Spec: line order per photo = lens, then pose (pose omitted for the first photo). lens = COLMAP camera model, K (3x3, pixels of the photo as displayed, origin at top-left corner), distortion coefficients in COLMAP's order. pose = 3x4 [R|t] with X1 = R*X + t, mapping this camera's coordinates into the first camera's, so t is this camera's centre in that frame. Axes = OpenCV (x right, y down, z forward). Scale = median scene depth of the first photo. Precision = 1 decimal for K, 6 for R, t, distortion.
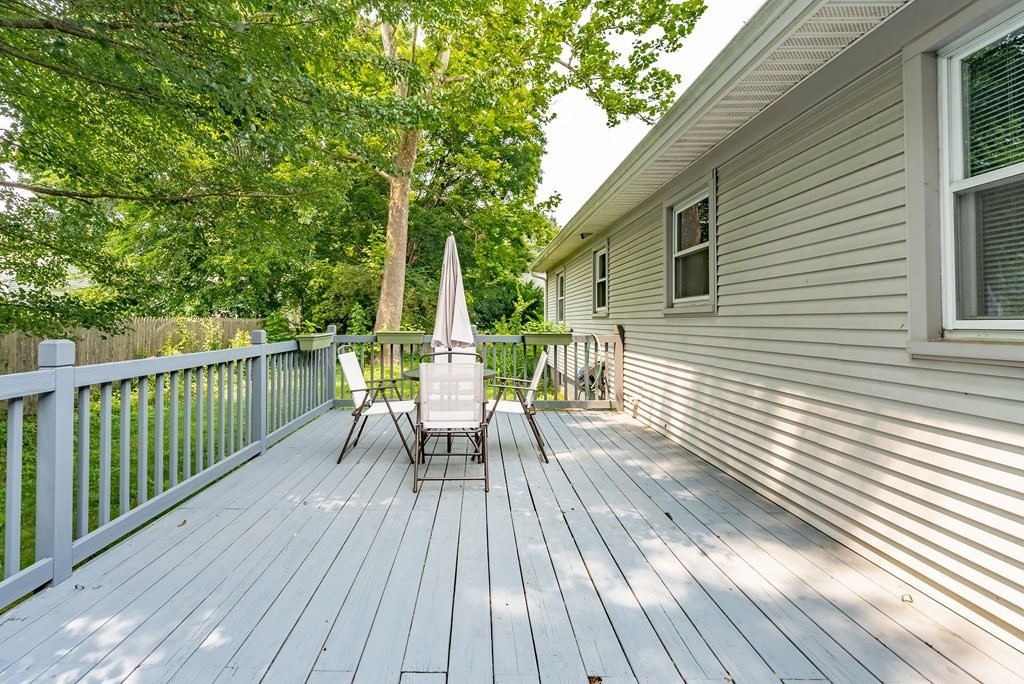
lens RADIAL K [[425.5, 0, 451.0], [0, 425.5, 311.5], [0, 0, 1]] dist [0.002443, -0.001005]
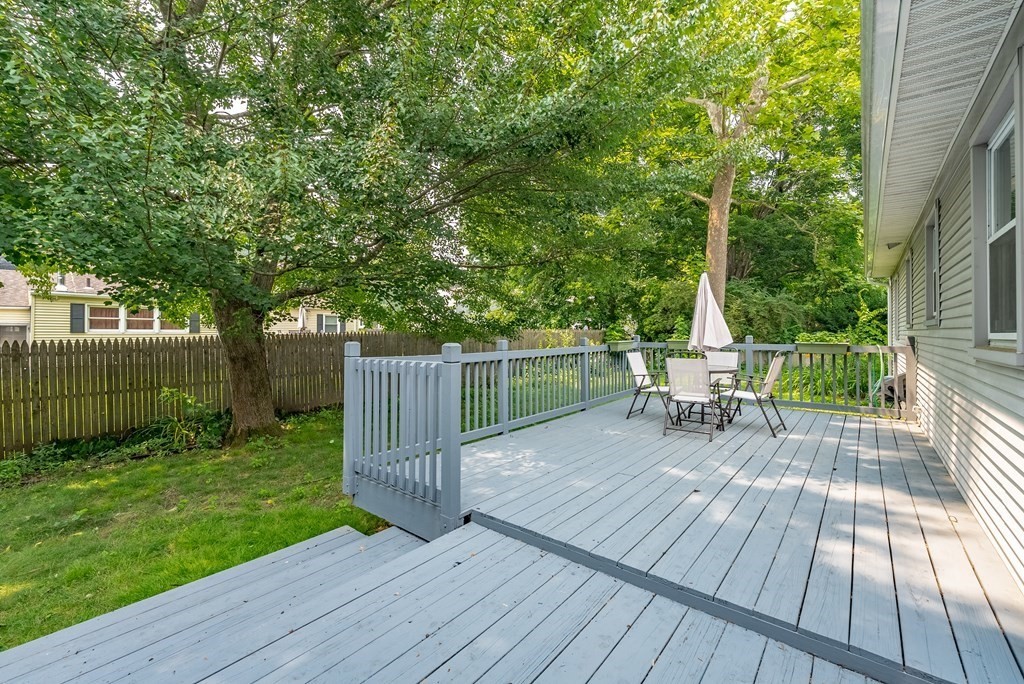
lens RADIAL K [[425.5, 0, 512.6], [0, 425.5, 336.3], [0, 0, 1]] dist [0.002443, -0.001005]
pose [[0.793293, 0.007209, -0.608797, 0.208168], [0.013769, 0.999462, 0.029778, -0.009595], [0.608684, -0.032005, 0.792767, -0.304304]]
